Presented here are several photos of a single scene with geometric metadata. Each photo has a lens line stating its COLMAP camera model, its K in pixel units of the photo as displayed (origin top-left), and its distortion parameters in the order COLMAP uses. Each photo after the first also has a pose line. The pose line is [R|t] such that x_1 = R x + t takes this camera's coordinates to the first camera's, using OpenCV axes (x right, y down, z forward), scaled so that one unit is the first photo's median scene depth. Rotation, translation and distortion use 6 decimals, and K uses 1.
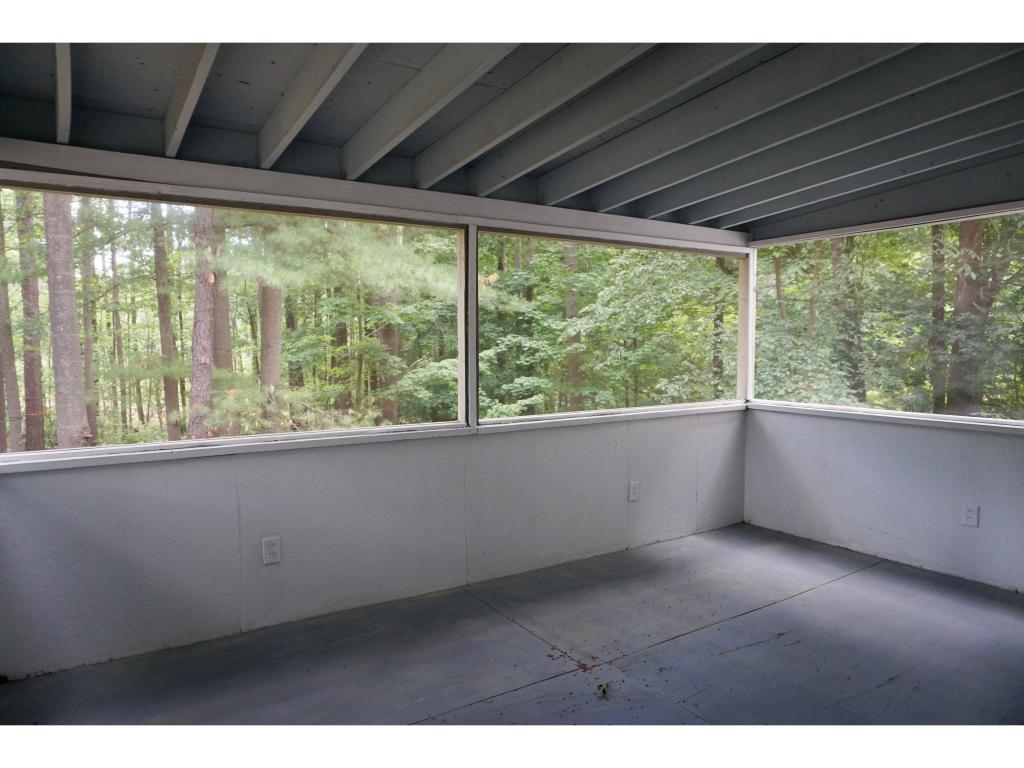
lens RADIAL K [[678.6, 0, 512.0], [0, 678.6, 384.0], [0, 0, 1]] dist [-0.029039, 0.003408]
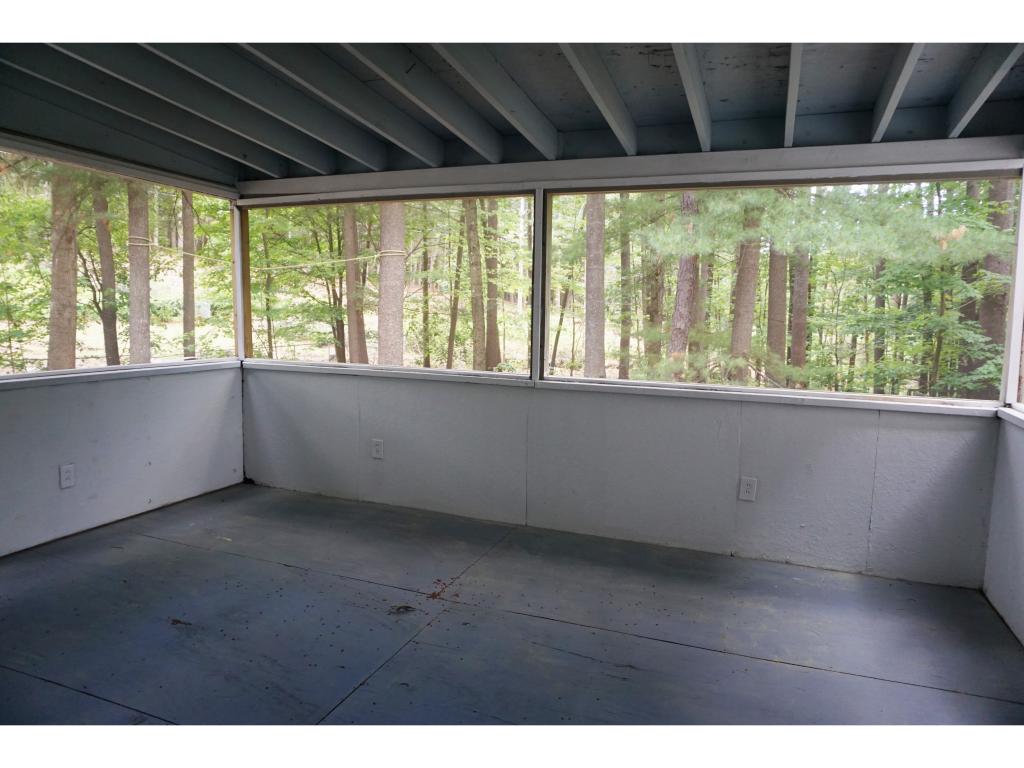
lens RADIAL K [[678.6, 0, 512.0], [0, 678.6, 384.0], [0, 0, 1]] dist [-0.029039, 0.003408]
pose [[0.580532, 0.104460, -0.807509, 0.744924], [-0.073966, 0.994402, 0.075461, -0.009082], [0.810871, 0.015921, 0.585008, 0.330434]]
